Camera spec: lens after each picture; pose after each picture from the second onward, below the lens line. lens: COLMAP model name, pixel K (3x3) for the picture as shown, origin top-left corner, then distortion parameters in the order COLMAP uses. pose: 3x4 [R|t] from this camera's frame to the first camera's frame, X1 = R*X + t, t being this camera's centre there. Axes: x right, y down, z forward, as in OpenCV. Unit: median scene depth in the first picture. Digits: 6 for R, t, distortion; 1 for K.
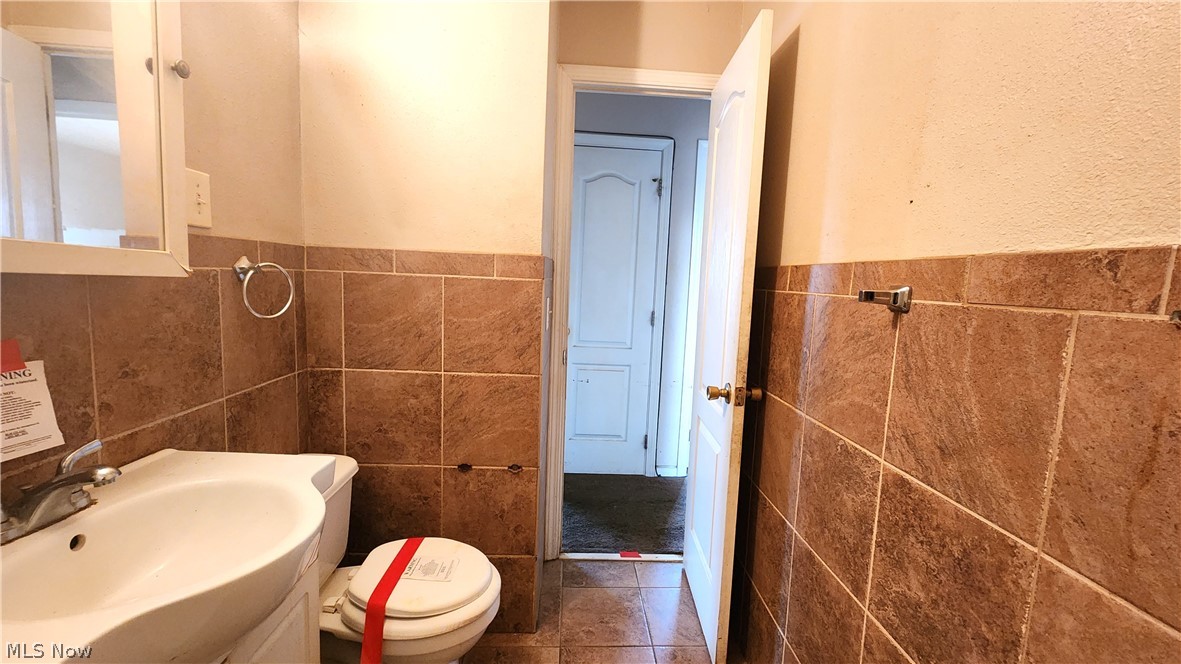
lens RADIAL K [[482.2, 0, 598.6], [0, 482.2, 329.2], [0, 0, 1]] dist [-0.003013, -0.000075]
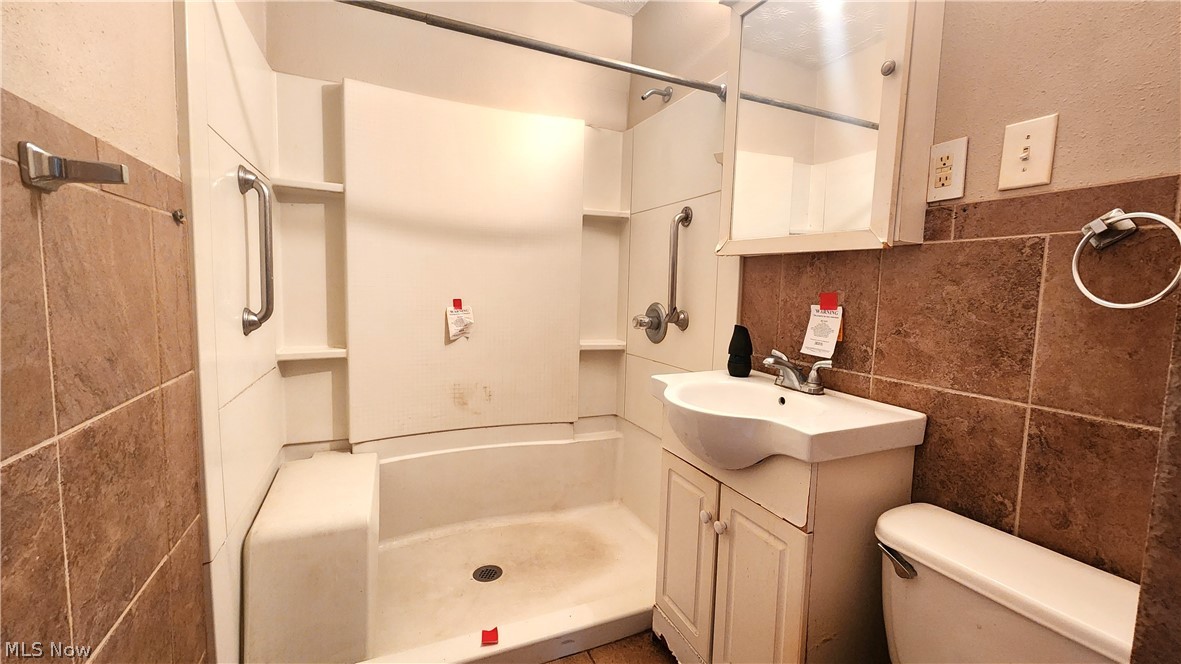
lens RADIAL K [[482.2, 0, 598.6], [0, 482.2, 329.2], [0, 0, 1]] dist [-0.003013, -0.000075]
pose [[-0.928267, -0.036641, -0.370105, 0.163574], [-0.105218, 0.980353, 0.166842, -0.035063], [0.356720, 0.193815, -0.913885, 1.644429]]
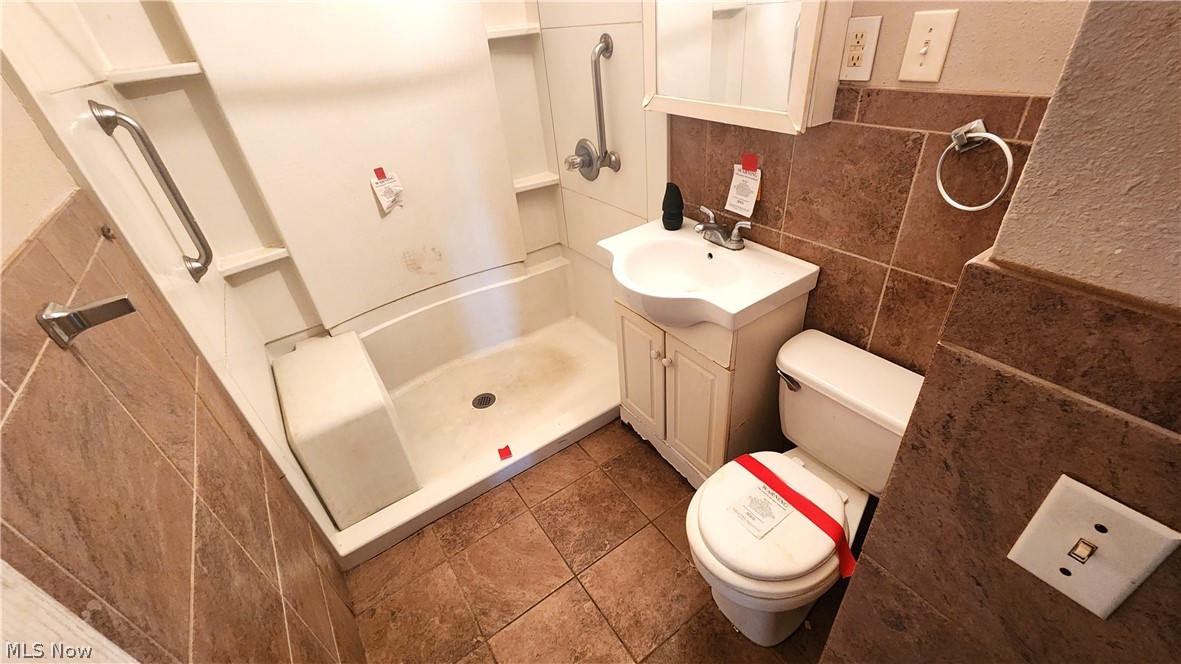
lens RADIAL K [[482.2, 0, 598.6], [0, 482.2, 329.2], [0, 0, 1]] dist [-0.003013, -0.000075]
pose [[-0.846734, 0.315552, -0.428332, 0.248891], [-0.009193, 0.796312, 0.604816, -0.411727], [0.531937, 0.516057, -0.671364, 1.635530]]
